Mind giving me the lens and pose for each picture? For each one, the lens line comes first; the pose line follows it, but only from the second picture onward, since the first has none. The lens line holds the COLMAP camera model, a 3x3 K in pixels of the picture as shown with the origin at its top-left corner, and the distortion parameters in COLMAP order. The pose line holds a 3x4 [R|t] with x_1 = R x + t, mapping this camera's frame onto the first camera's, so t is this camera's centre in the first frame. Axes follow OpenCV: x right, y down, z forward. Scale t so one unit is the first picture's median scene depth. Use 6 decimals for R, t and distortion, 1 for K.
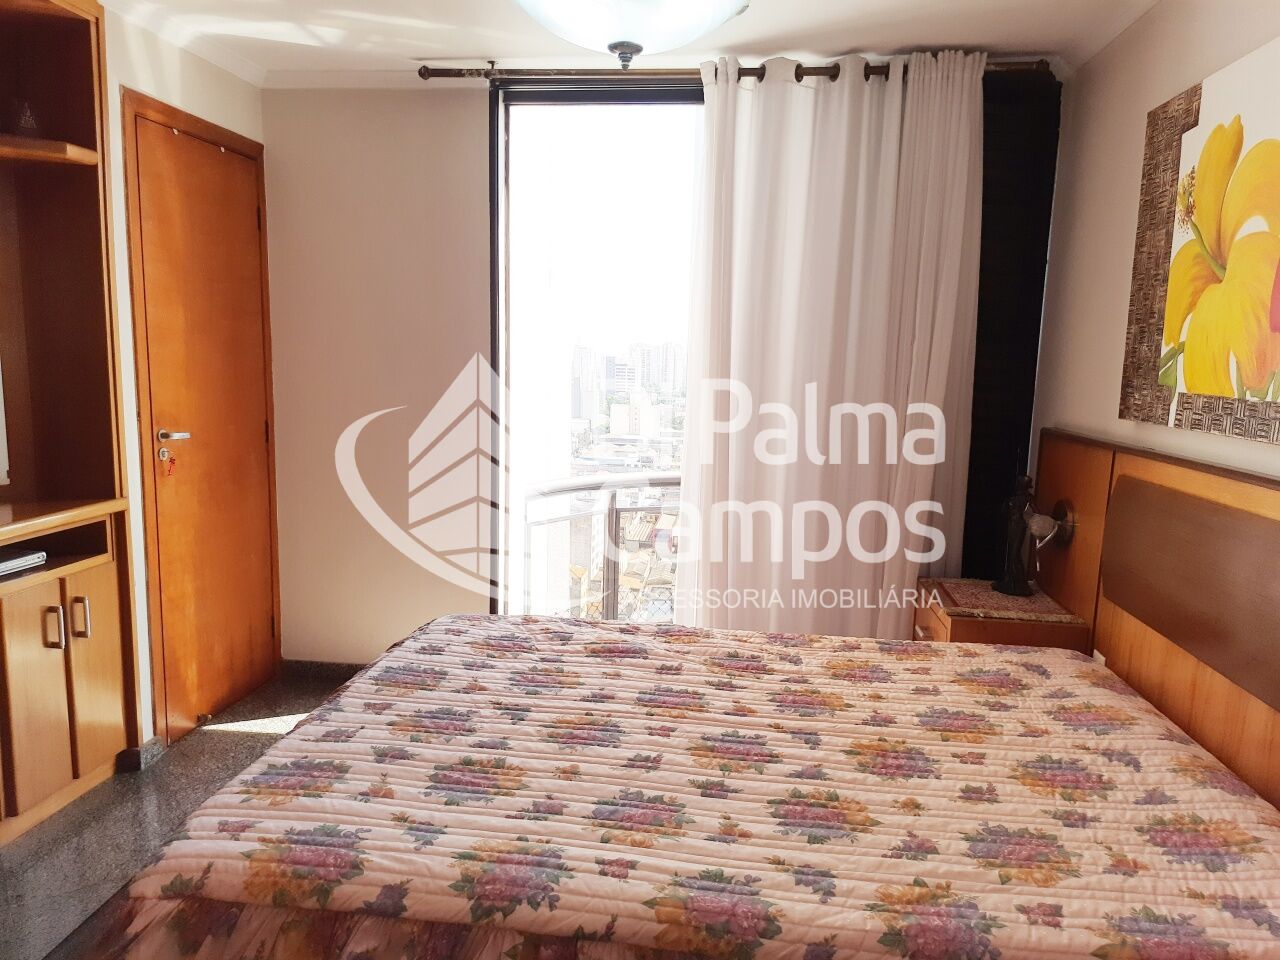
lens RADIAL K [[925.2, 0, 640.0], [0, 925.2, 480.0], [0, 0, 1]] dist [0.072721, -0.108546]
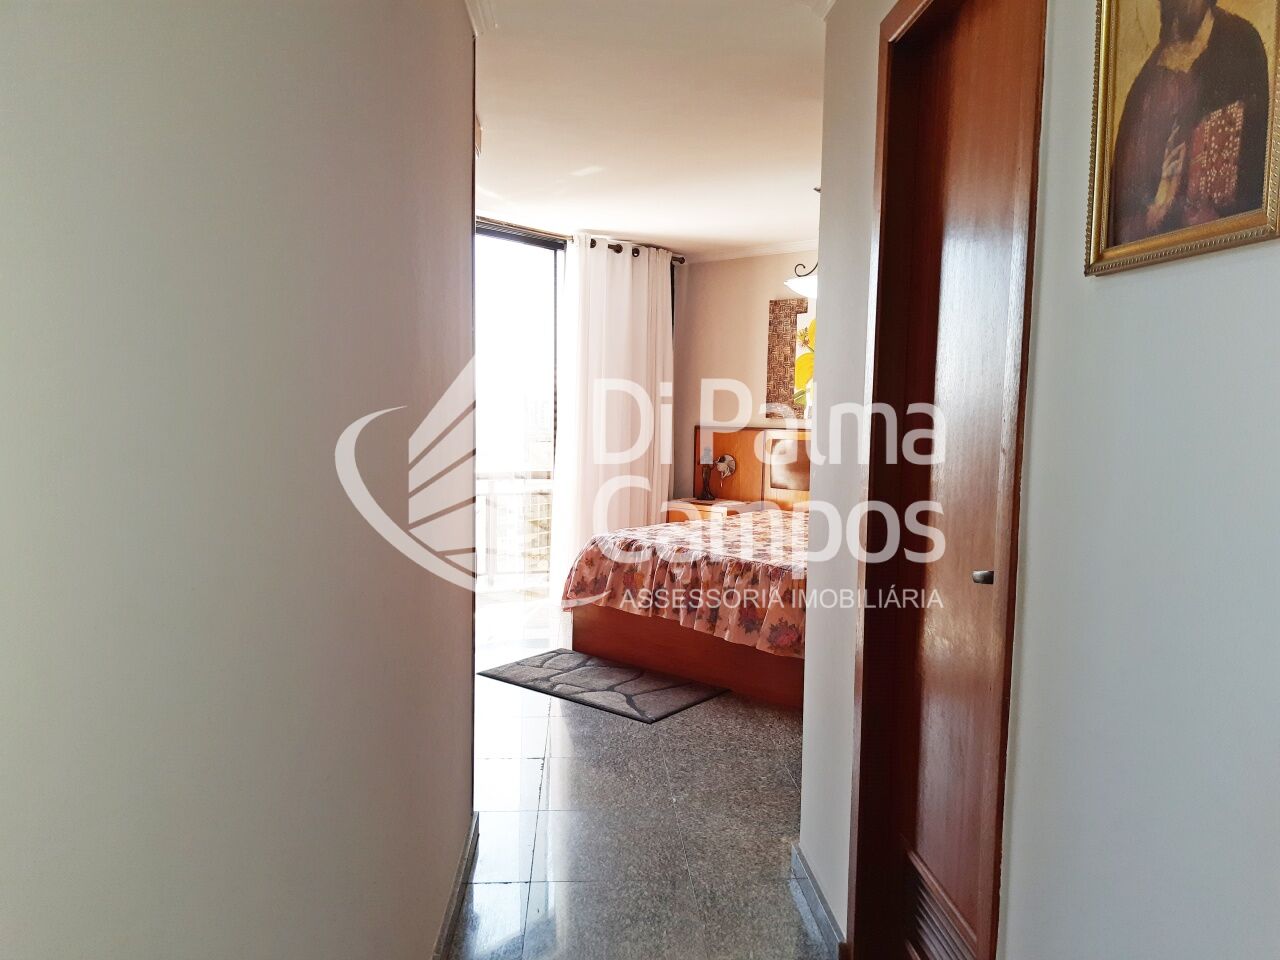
lens RADIAL K [[931.9, 0, 644.7], [0, 931.9, 489.0], [0, 0, 1]] dist [0.102504, -0.139850]
pose [[0.554143, -0.091919, 0.827331, -1.797629], [0.109939, 0.993260, 0.036718, -0.003288], [-0.825130, 0.070609, 0.560513, -0.137520]]
